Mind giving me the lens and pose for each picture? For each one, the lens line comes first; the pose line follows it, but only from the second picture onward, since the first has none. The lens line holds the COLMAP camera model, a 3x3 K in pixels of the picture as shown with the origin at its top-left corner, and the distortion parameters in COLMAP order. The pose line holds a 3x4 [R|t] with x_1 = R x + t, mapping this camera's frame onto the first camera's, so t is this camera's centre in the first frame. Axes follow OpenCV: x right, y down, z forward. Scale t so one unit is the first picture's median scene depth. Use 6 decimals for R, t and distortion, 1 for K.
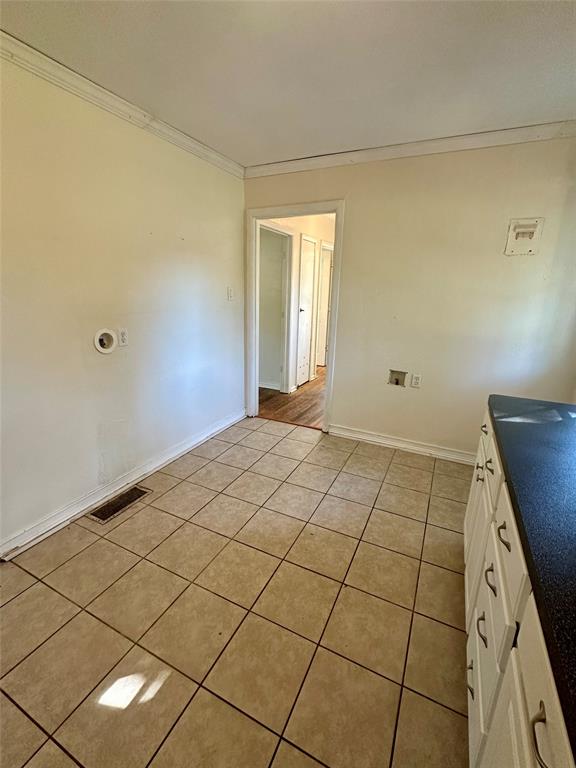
lens RADIAL K [[336.5, 0, 288.0], [0, 336.5, 384.0], [0, 0, 1]] dist [0.000056, -0.000085]
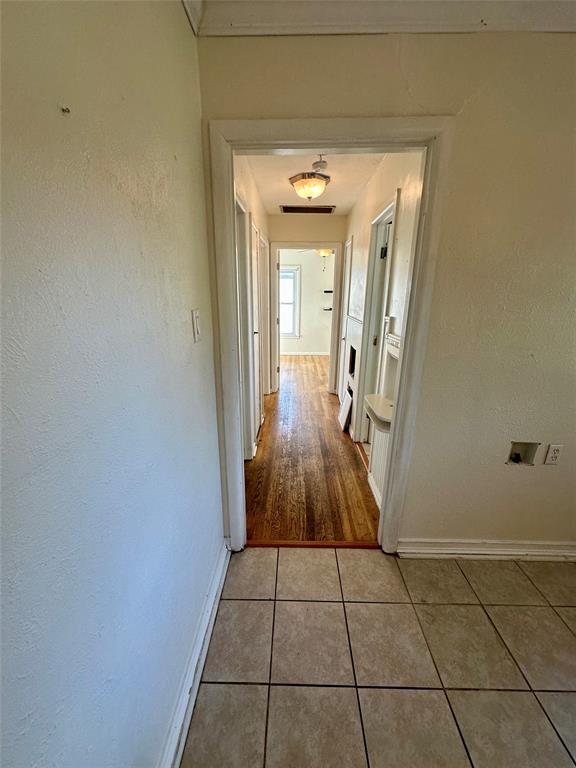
lens RADIAL K [[316.5, 0, 289.5], [0, 316.5, 384.9], [0, 0, 1]] dist [0.001494, 0.000003]
pose [[0.908782, -0.138721, 0.393537, -0.252711], [0.131264, 0.990282, 0.045949, -0.219007], [-0.396087, 0.009899, 0.918160, 0.660026]]
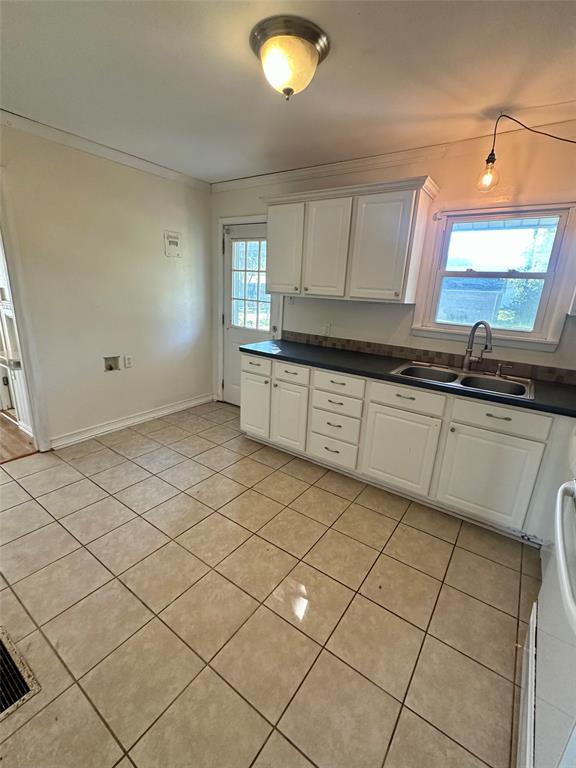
lens RADIAL K [[336.5, 0, 288.0], [0, 336.5, 384.0], [0, 0, 1]] dist [0.000056, -0.000085]
pose [[0.169998, -0.292366, 0.941075, -0.607731], [0.233133, 0.939798, 0.249856, -0.095128], [-0.957471, 0.176921, 0.227924, 0.240876]]
